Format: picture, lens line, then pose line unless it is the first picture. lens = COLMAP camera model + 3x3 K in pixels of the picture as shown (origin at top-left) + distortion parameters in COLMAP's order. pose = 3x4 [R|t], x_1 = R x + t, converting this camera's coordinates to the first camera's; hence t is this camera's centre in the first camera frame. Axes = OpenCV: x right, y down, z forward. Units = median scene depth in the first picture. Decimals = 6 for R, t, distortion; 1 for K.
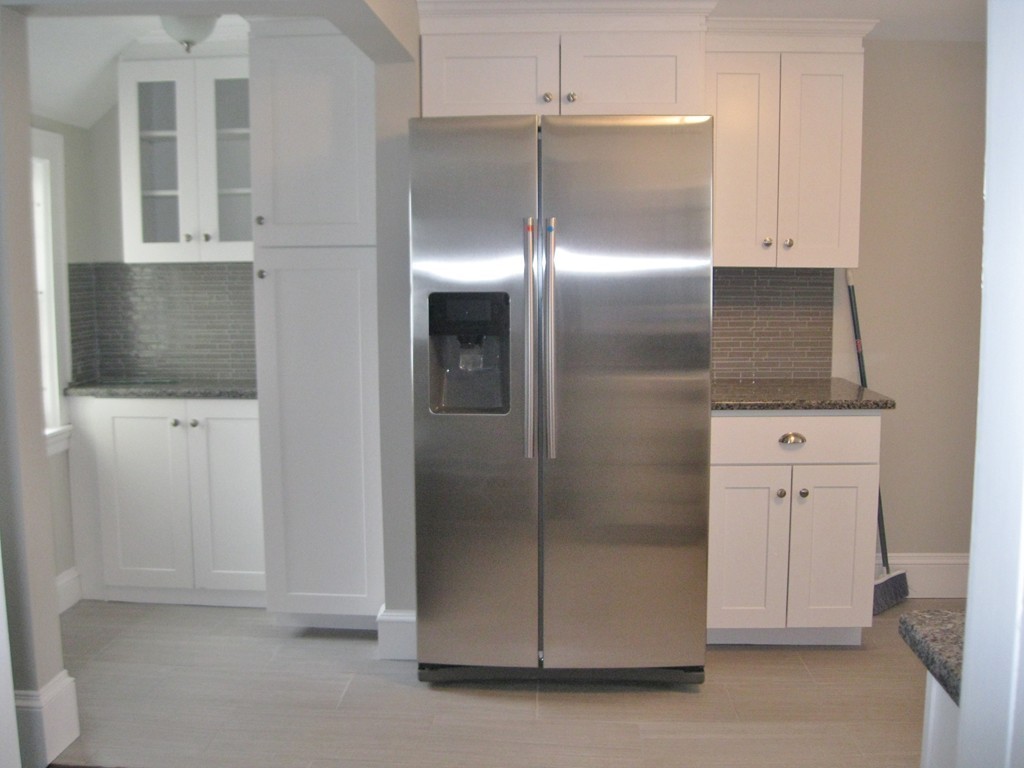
lens RADIAL K [[1046.7, 0, 512.0], [0, 1046.7, 384.0], [0, 0, 1]] dist [-0.125268, 0.034292]
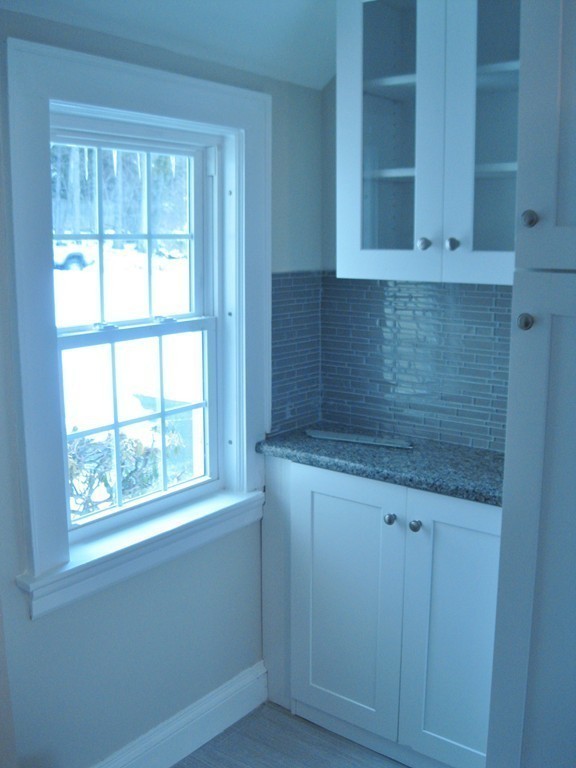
lens RADIAL K [[785.0, 0, 288.0], [0, 785.0, 384.0], [0, 0, 1]] dist [-0.125268, 0.034292]
pose [[0.824468, 0.106959, -0.555709, -0.106638], [-0.070594, 0.993745, 0.086535, -0.089558], [0.561489, -0.032116, 0.826861, 0.543693]]
